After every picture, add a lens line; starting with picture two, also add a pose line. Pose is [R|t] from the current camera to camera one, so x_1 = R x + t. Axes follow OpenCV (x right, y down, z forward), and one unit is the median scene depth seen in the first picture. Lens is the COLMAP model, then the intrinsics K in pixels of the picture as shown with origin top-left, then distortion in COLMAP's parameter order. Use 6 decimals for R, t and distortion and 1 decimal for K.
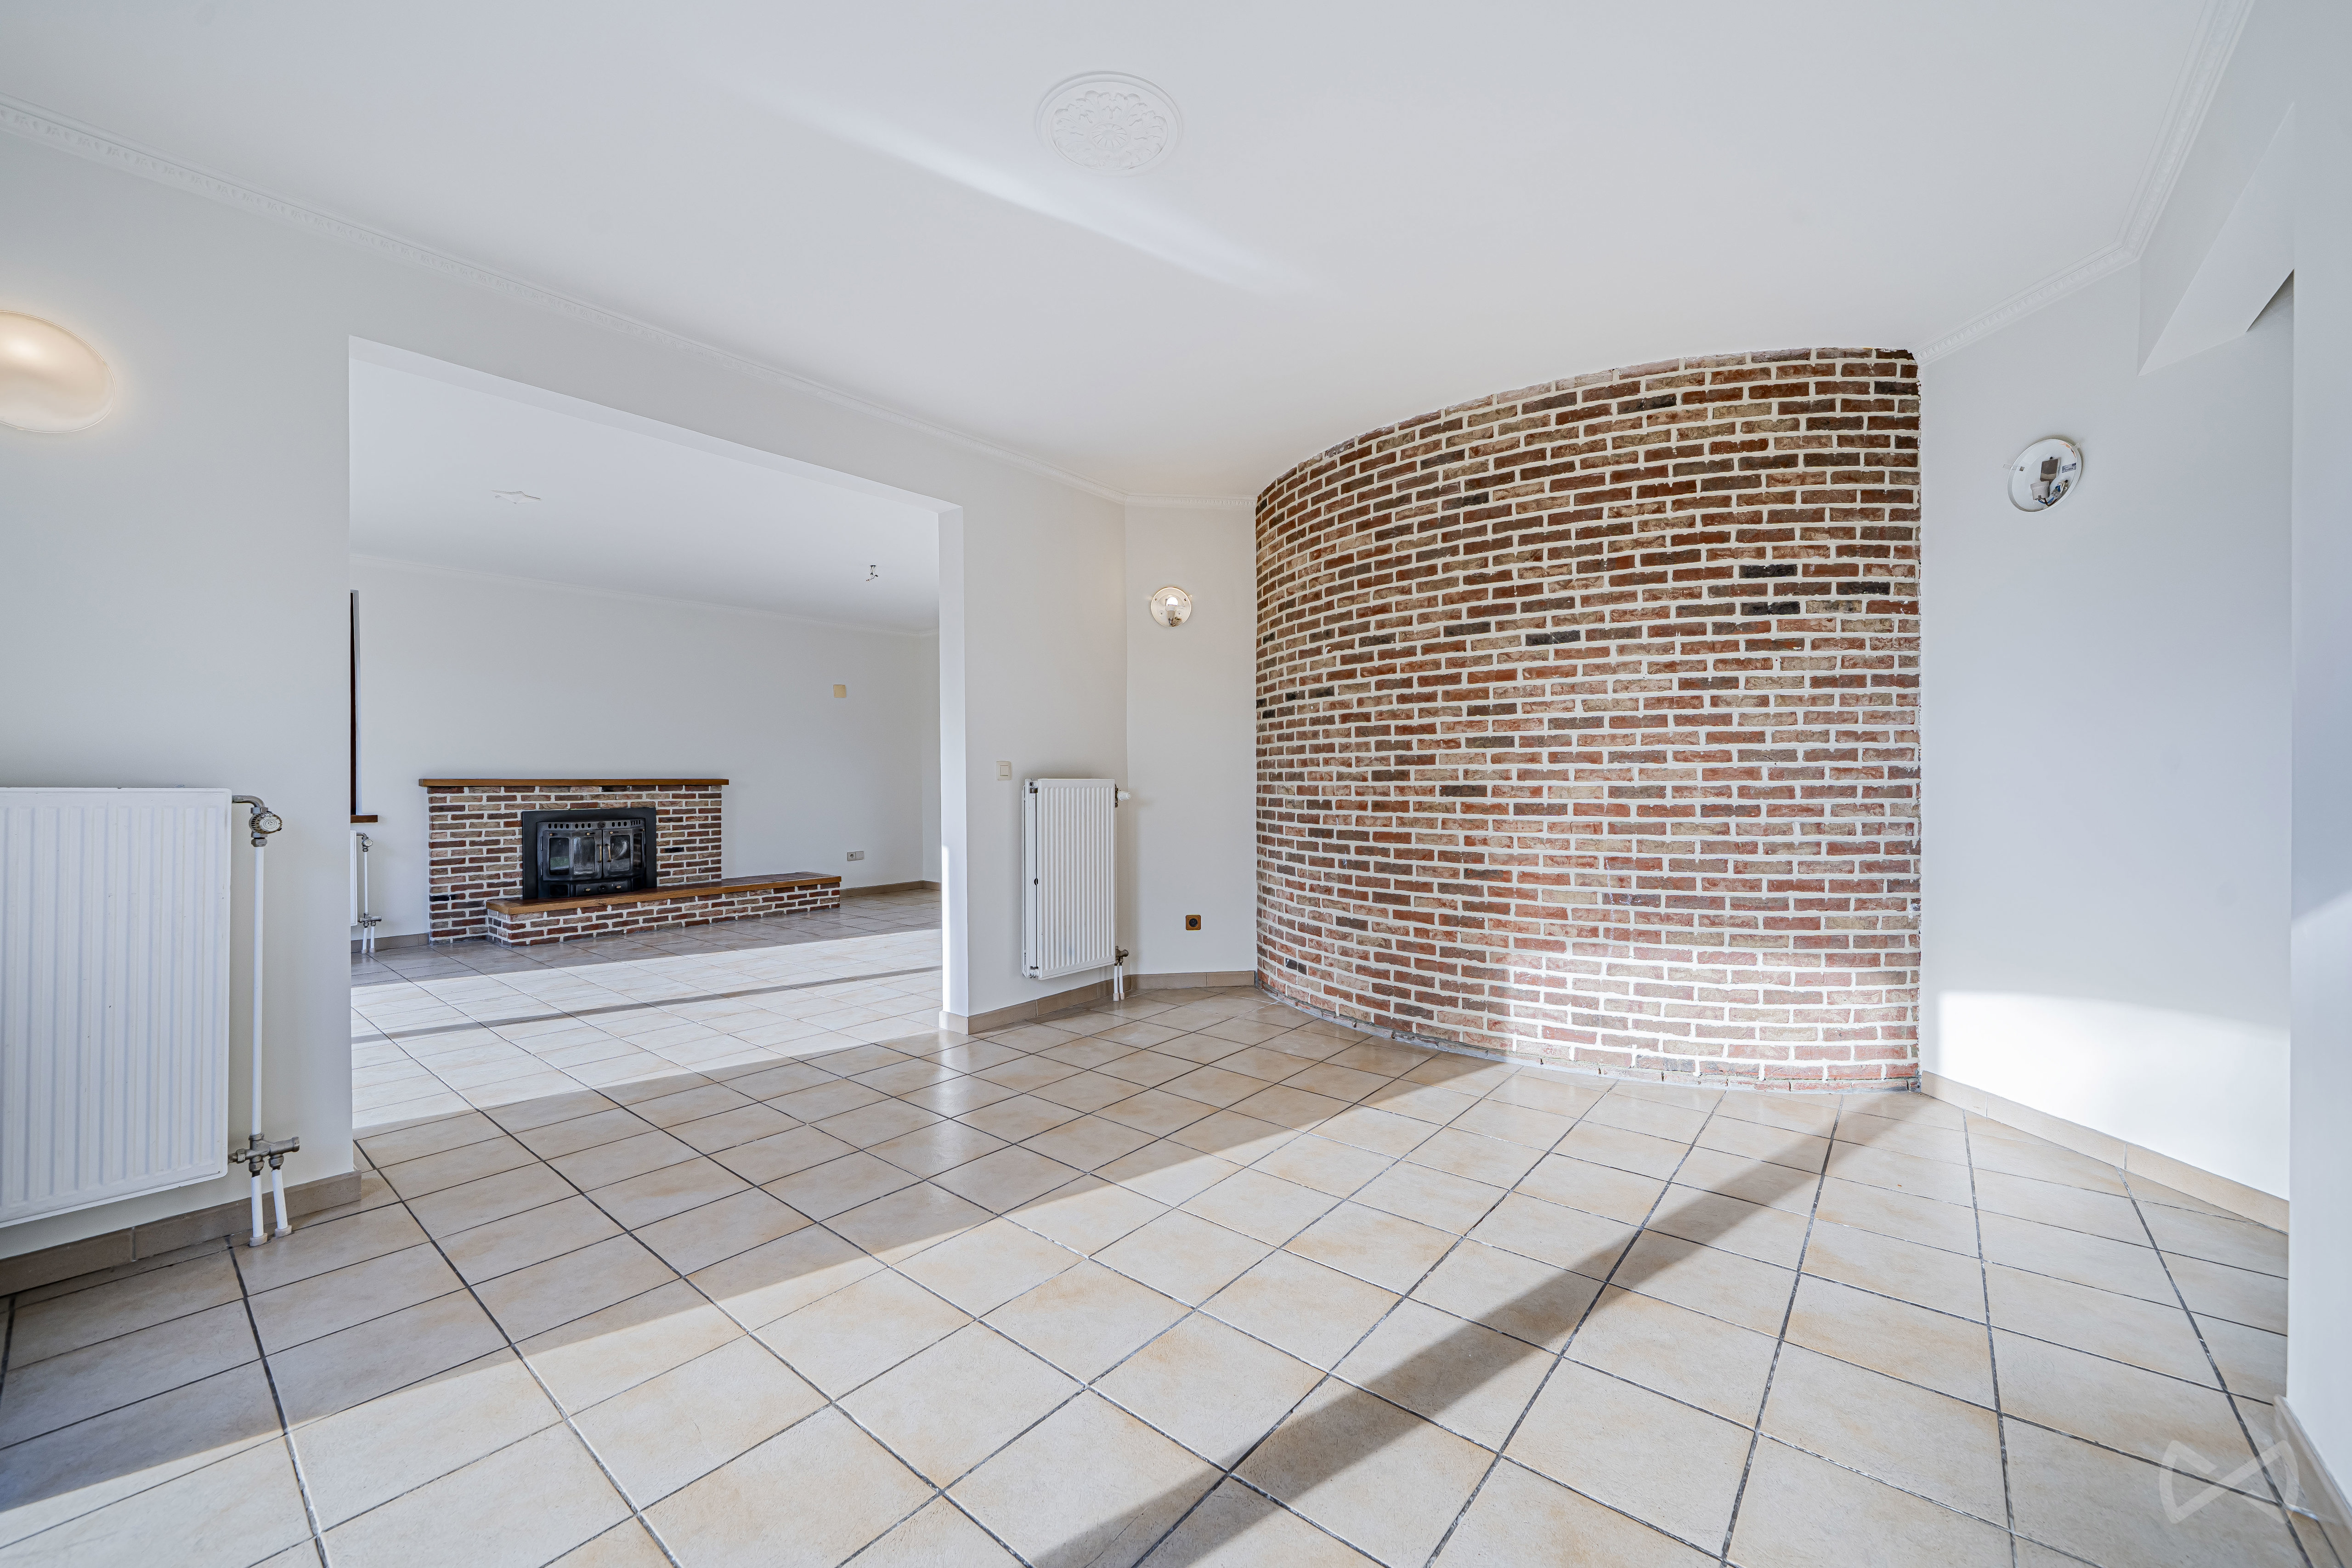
lens RADIAL K [[921.8, 0, 1166.0], [0, 921.8, 778.8], [0, 0, 1]] dist [0.001136, -0.000102]
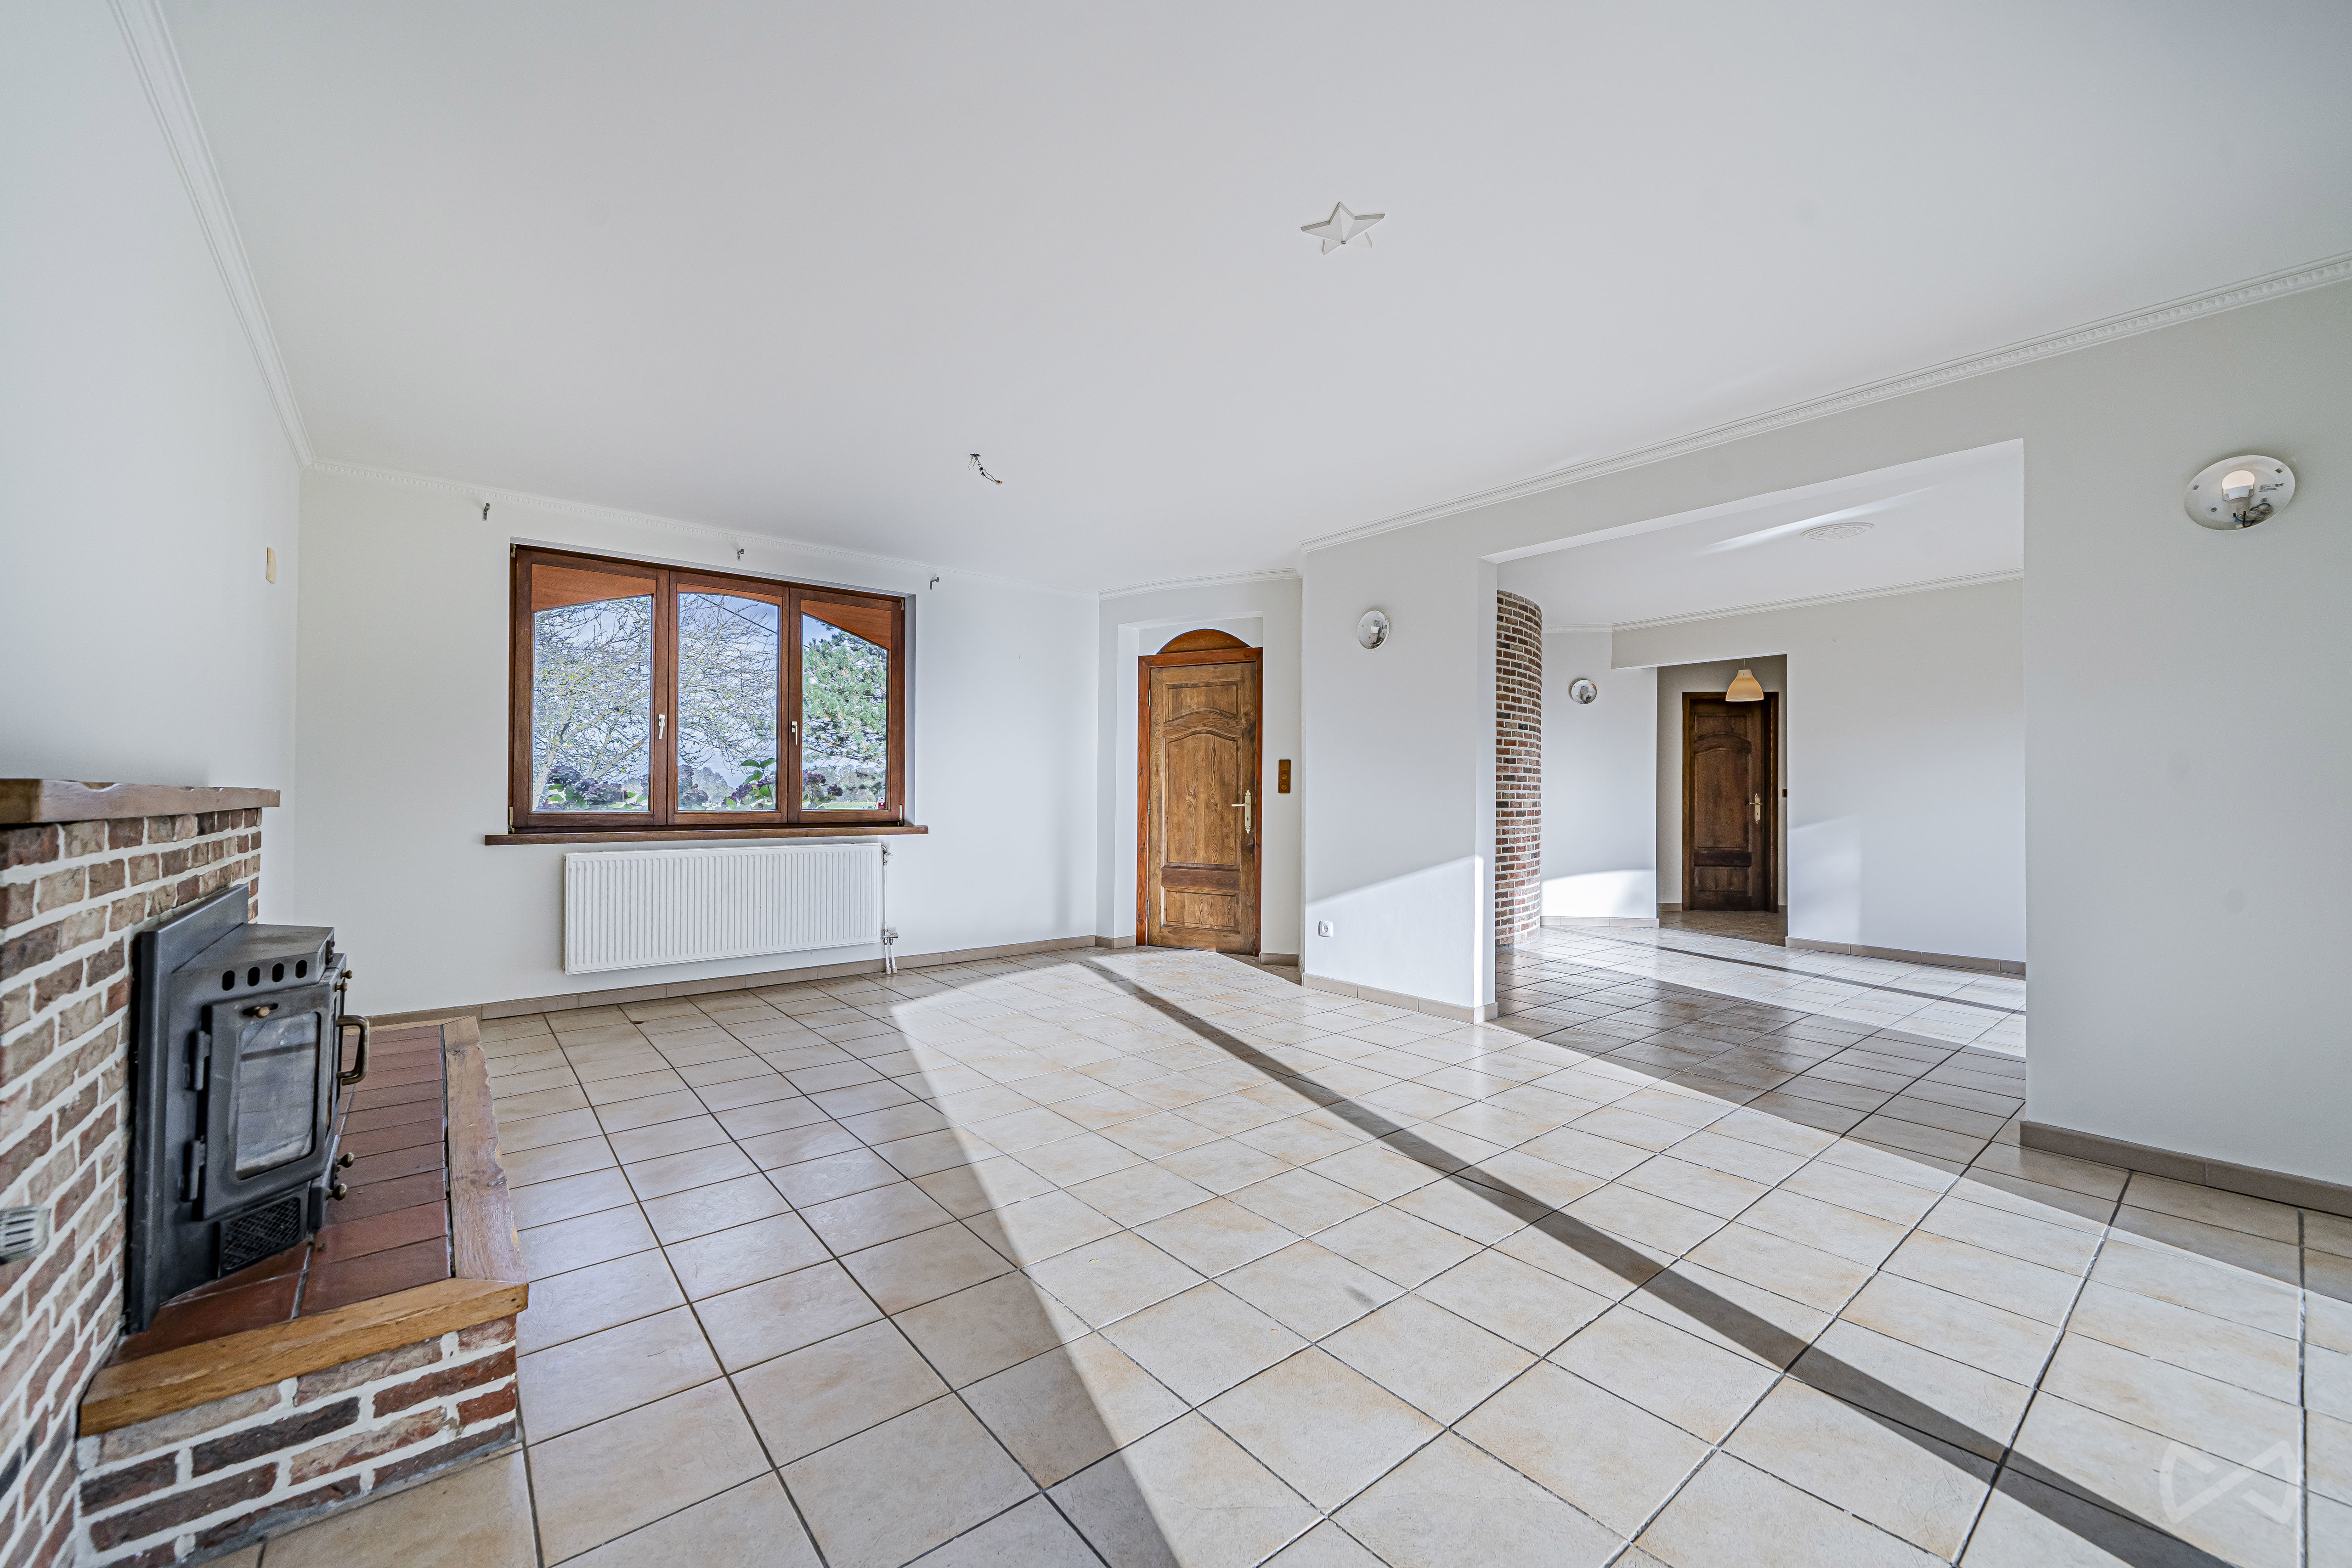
lens RADIAL K [[921.6, 0, 1184.4], [0, 921.6, 788.2], [0, 0, 1]] dist [0.001136, -0.000102]
pose [[0.177670, 0.014850, 0.983978, -1.609216], [-0.001955, 0.999889, -0.014737, 0.009097], [-0.984088, 0.000695, 0.177679, 1.329141]]
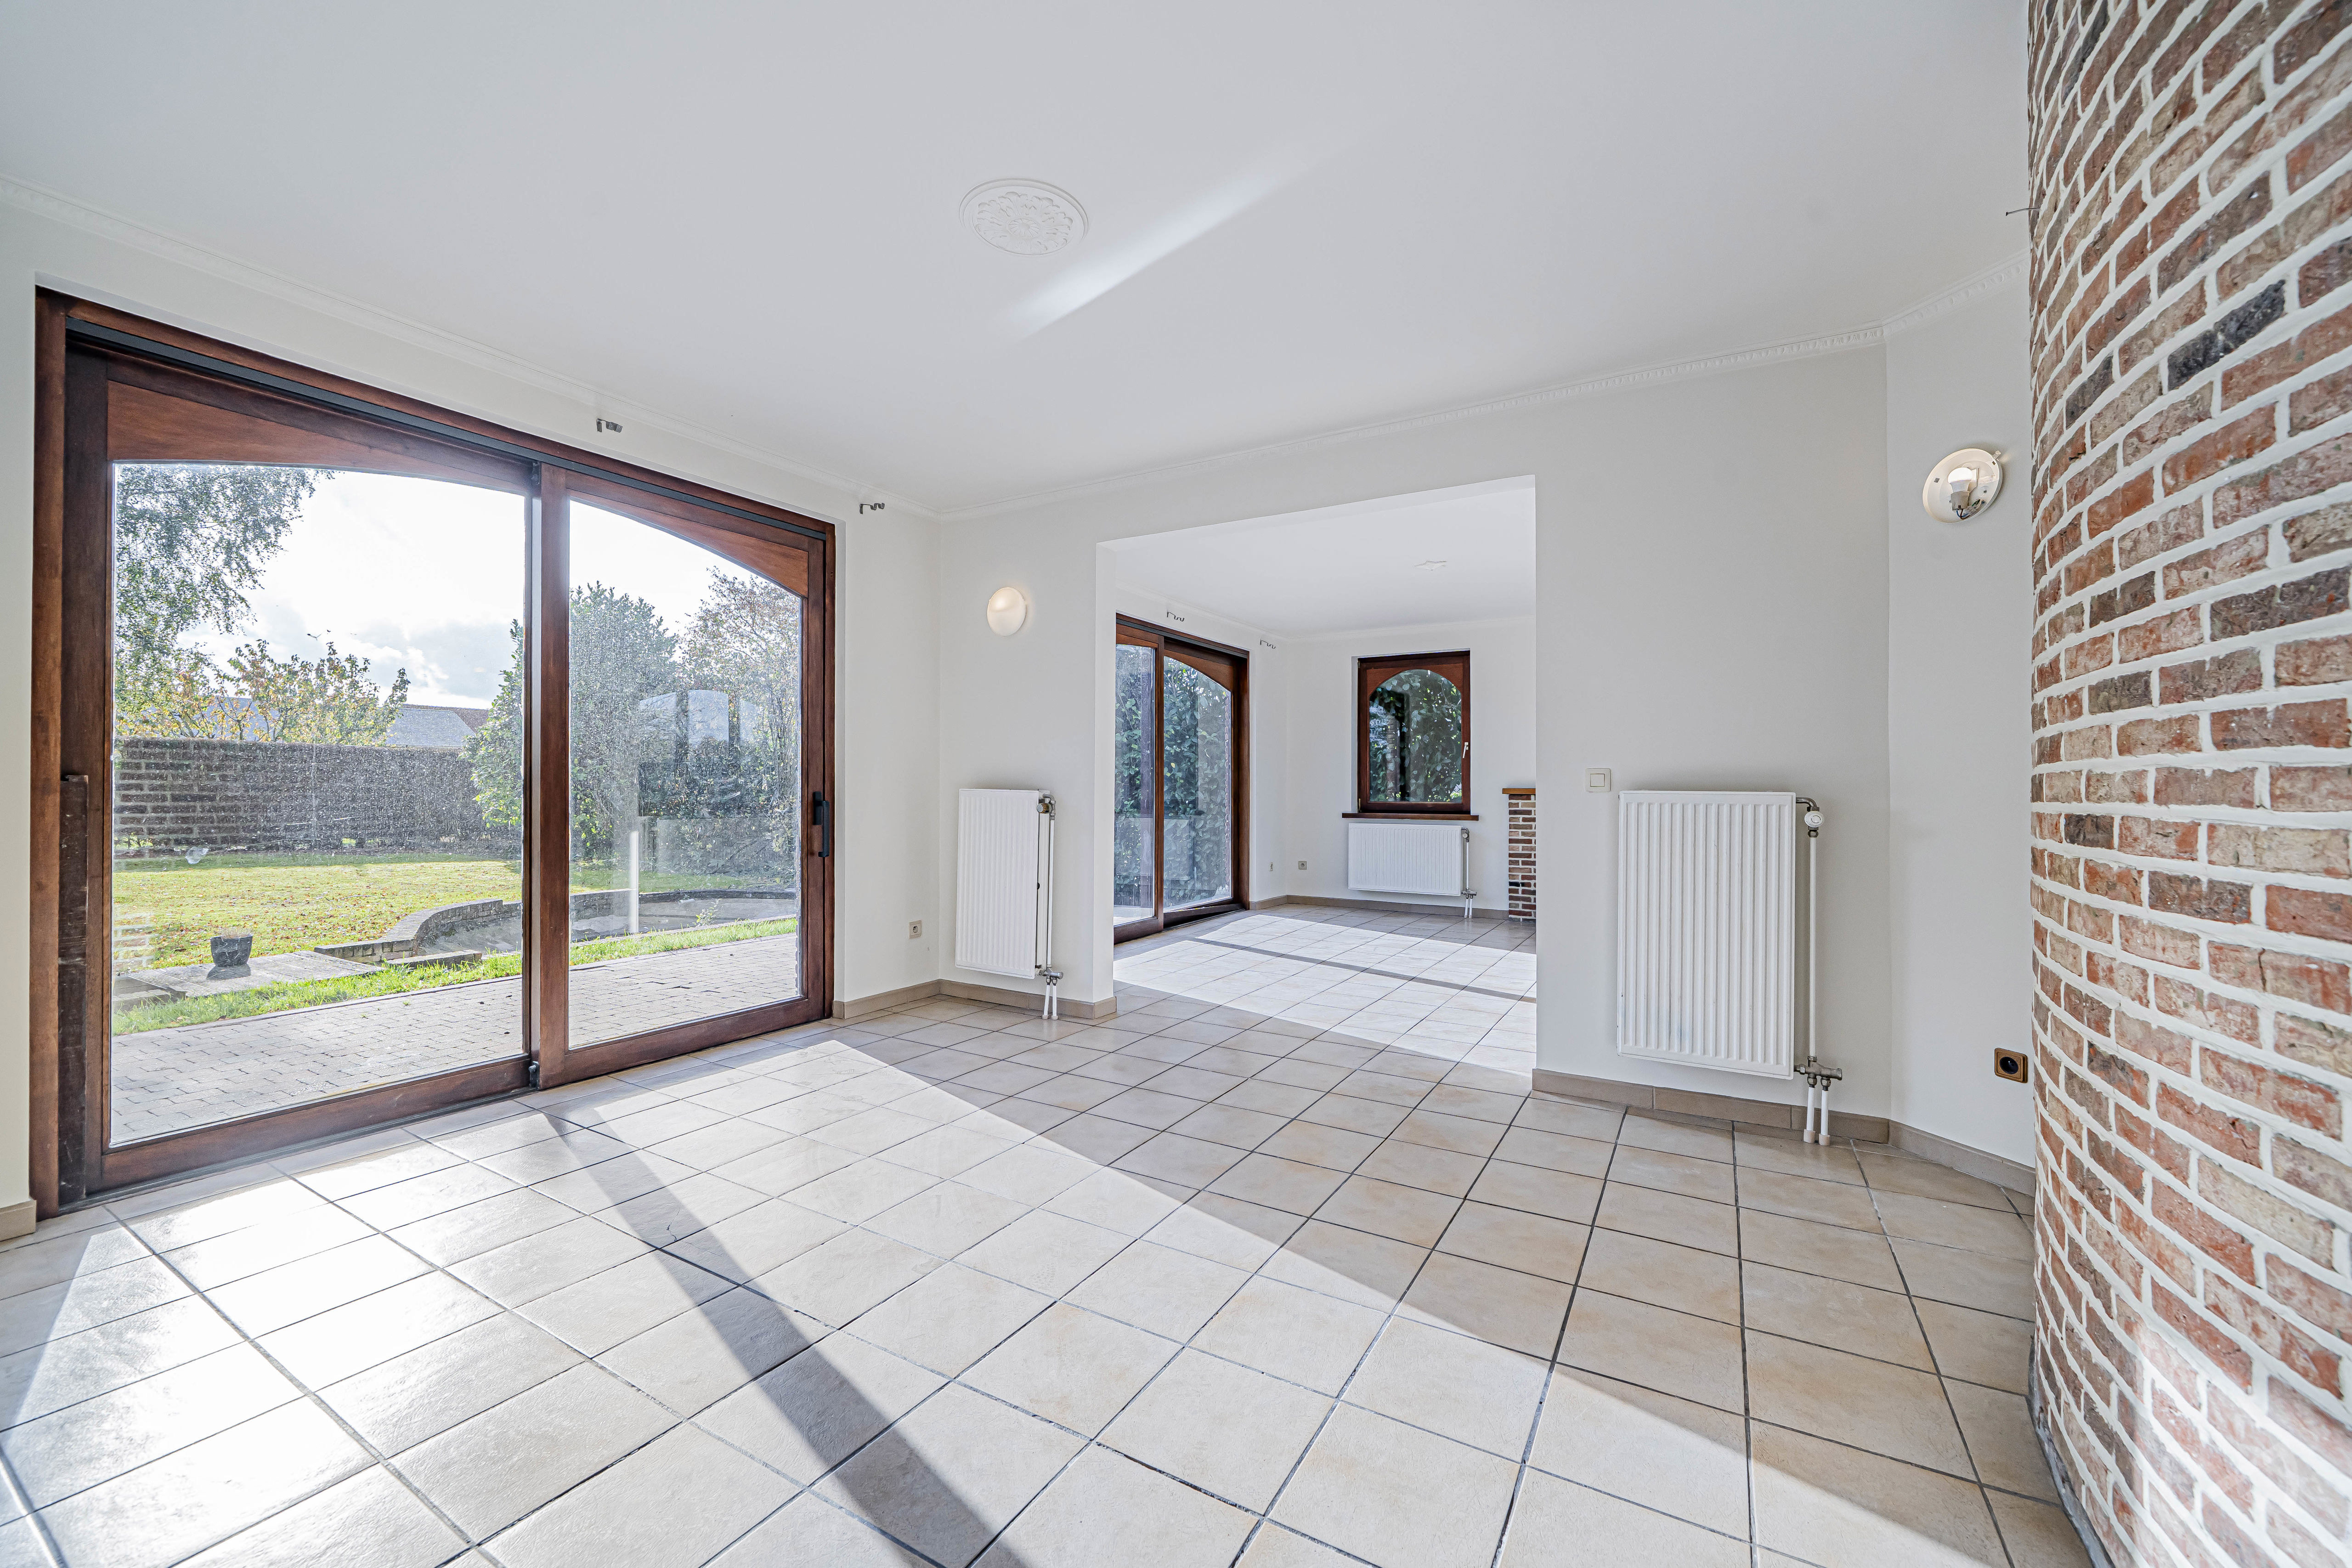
lens RADIAL K [[921.8, 0, 1165.3], [0, 921.8, 783.9], [0, 0, 1]] dist [0.001136, -0.000102]
pose [[0.156582, -0.000148, -0.987665, 0.648859], [-0.005857, 0.999982, -0.001078, -0.003017], [0.987648, 0.005954, 0.156578, 0.592772]]
